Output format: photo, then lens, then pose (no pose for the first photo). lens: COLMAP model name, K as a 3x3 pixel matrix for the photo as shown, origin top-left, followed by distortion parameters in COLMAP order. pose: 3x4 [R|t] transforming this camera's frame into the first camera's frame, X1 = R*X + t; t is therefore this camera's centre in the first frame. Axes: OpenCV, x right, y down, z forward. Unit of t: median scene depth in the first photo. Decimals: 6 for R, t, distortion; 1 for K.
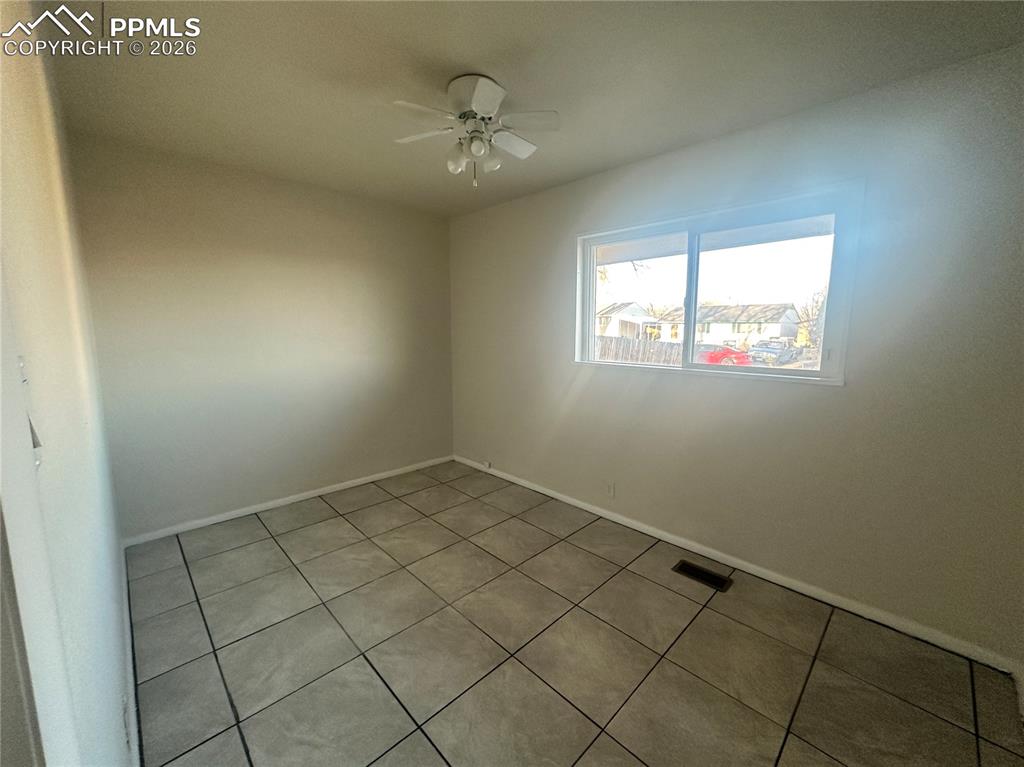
lens RADIAL K [[410.8, 0, 511.0], [0, 410.8, 378.4], [0, 0, 1]] dist [0.002262, 0.000216]
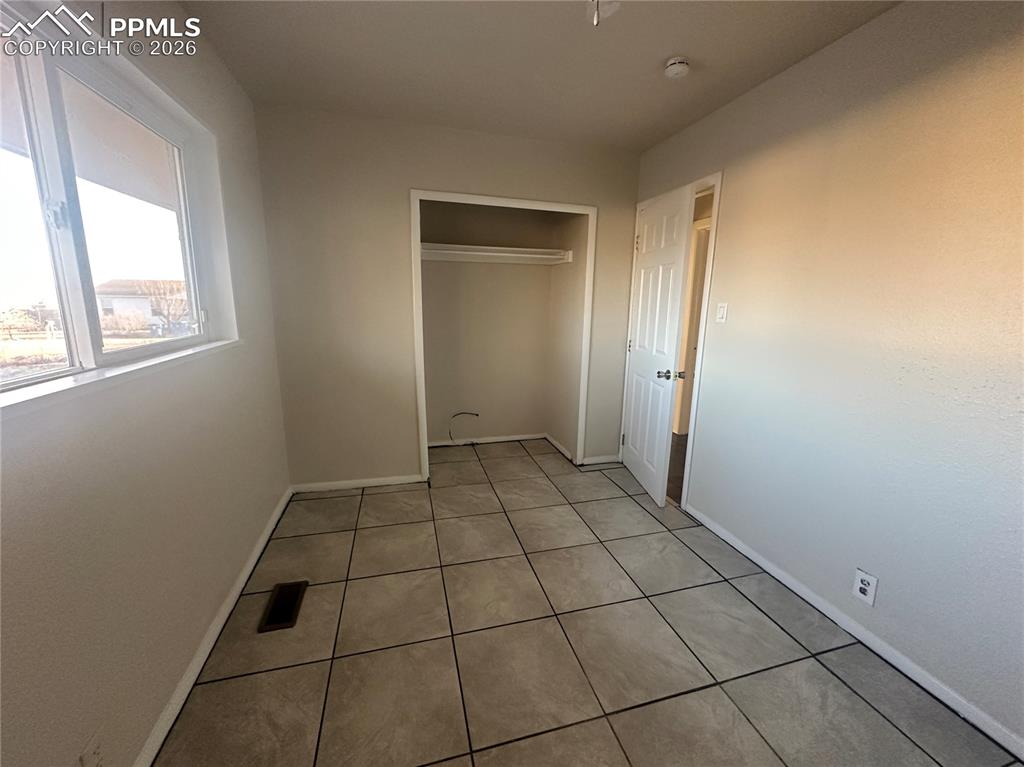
lens RADIAL K [[410.8, 0, 512.3], [0, 410.8, 378.0], [0, 0, 1]] dist [0.002262, 0.000216]
pose [[-0.878245, -0.110772, 0.465205, -0.315701], [0.034390, 0.955654, 0.292477, -0.200411], [-0.476973, 0.272865, -0.835489, 1.756044]]
